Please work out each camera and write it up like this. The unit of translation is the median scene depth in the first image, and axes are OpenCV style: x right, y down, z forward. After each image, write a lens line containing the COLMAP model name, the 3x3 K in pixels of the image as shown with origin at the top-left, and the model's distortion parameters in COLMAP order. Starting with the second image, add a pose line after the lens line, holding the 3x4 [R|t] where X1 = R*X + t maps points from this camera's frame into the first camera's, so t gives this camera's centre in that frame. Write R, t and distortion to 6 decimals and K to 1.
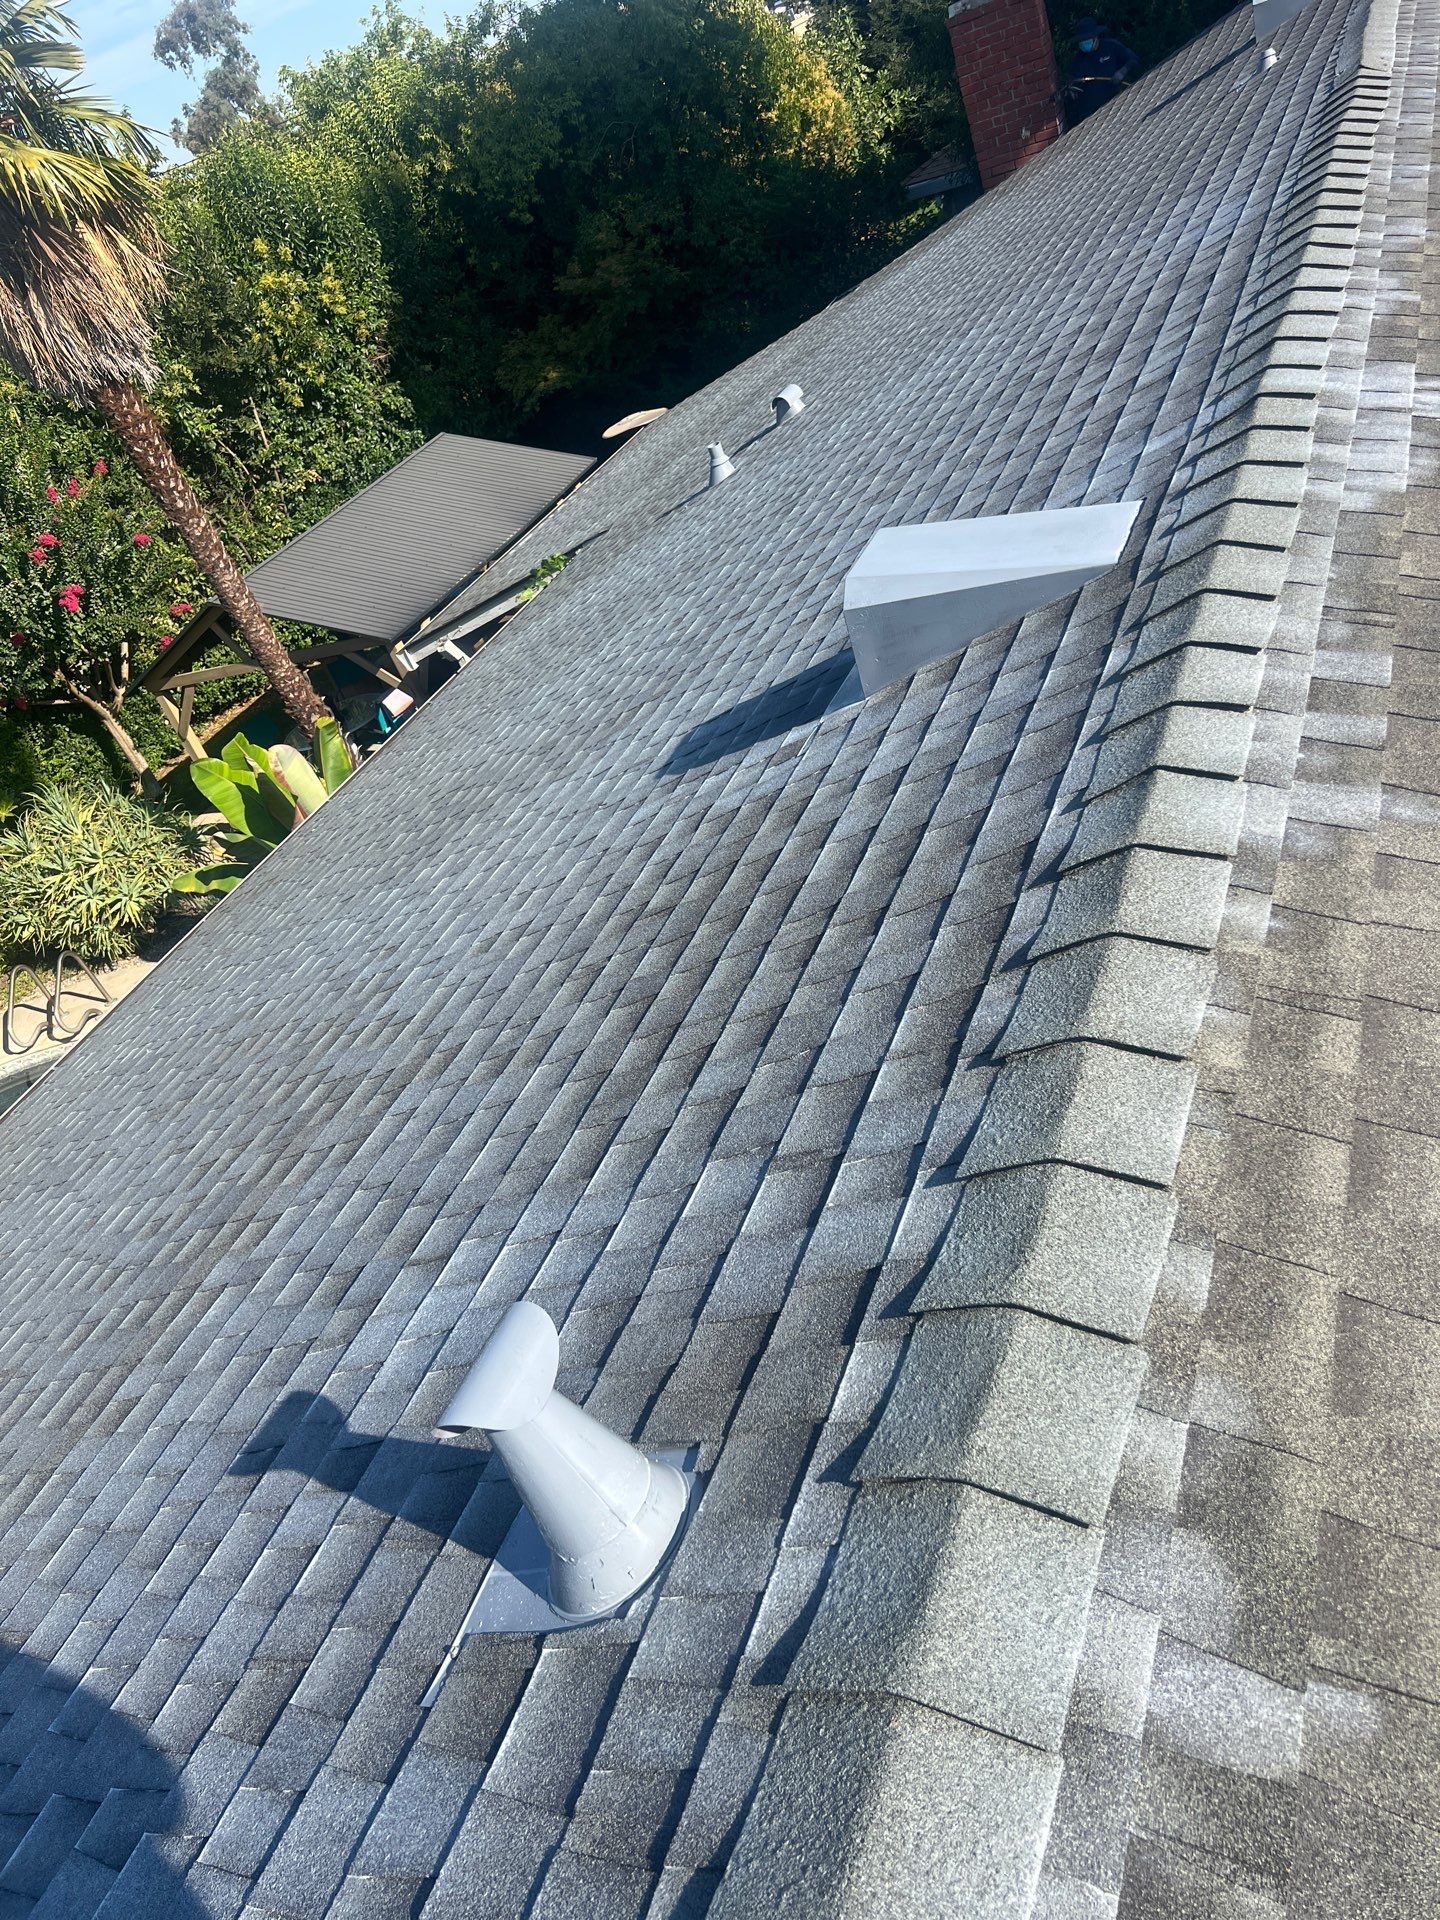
lens RADIAL K [[1407.8, 0, 720.0], [0, 1407.8, 960.0], [0, 0, 1]] dist [0.071655, -0.095894]
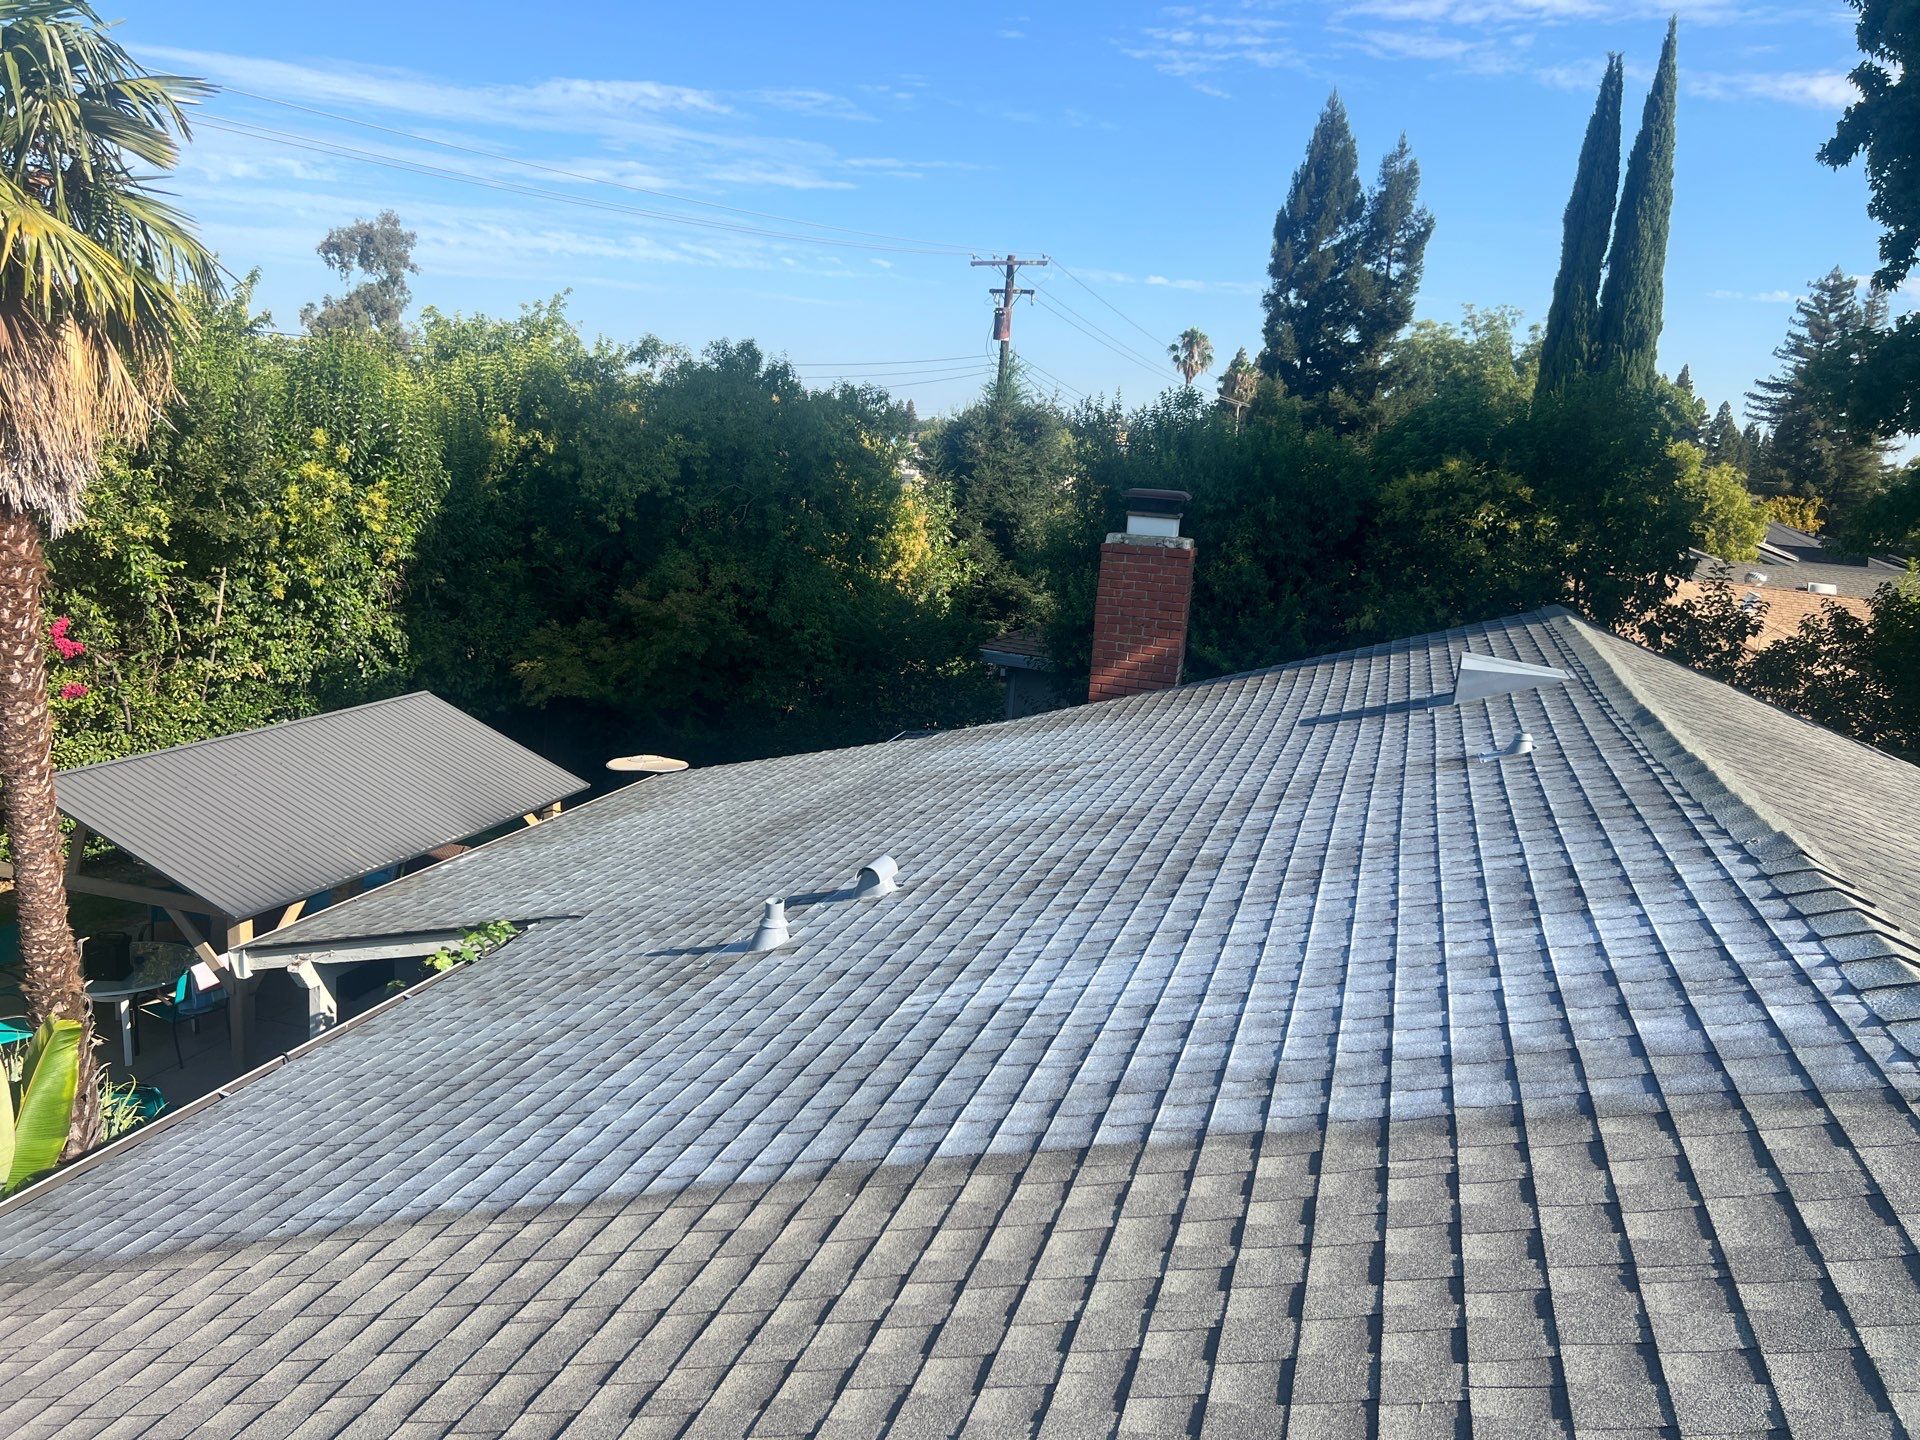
lens RADIAL K [[1318.3, 0, 960.0], [0, 1318.3, 720.0], [0, 0, 1]] dist [-0.009657, -0.003612]
pose [[0.909441, 0.367814, 0.193985, -0.046292], [-0.263933, 0.871059, -0.414241, -0.102748], [-0.321336, 0.325529, 0.889255, 0.181109]]
